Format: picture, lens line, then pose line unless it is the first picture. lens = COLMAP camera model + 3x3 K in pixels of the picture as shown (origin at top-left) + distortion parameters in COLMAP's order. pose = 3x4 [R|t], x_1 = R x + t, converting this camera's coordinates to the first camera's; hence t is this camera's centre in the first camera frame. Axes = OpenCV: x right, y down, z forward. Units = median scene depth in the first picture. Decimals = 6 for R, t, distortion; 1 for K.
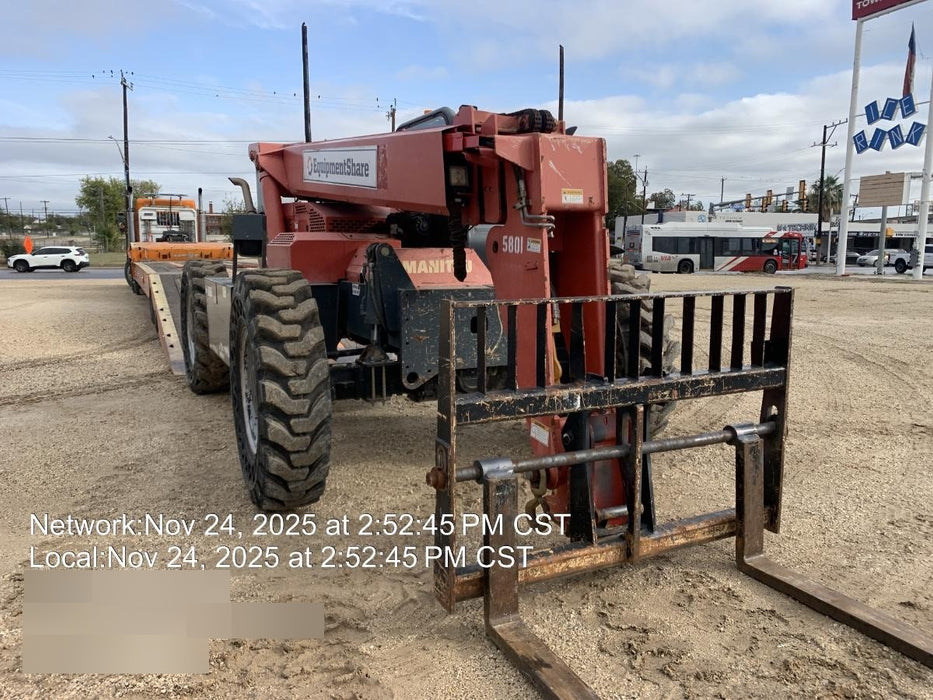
lens RADIAL K [[712.6, 0, 466.5], [0, 712.6, 350.0], [0, 0, 1]] dist [0.078620, -0.116045]
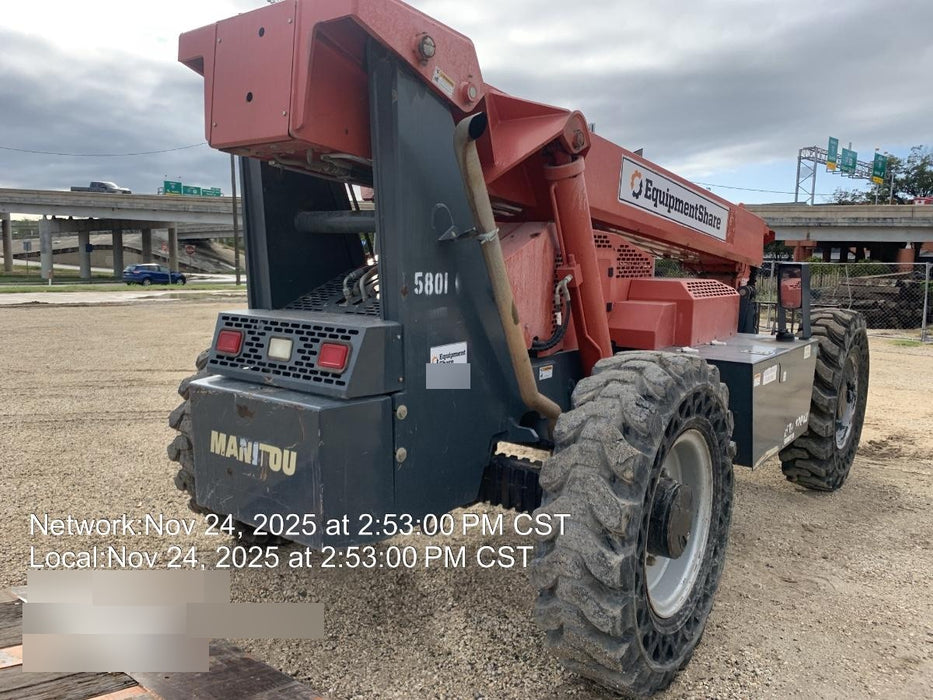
lens RADIAL K [[705.9, 0, 468.5], [0, 705.9, 356.7], [0, 0, 1]] dist [0.077237, -0.070902]
pose [[-0.442682, -0.133383, 0.886703, -1.258612], [0.115310, 0.972196, 0.203811, -0.406820], [-0.889233, 0.192469, -0.414993, 2.353572]]
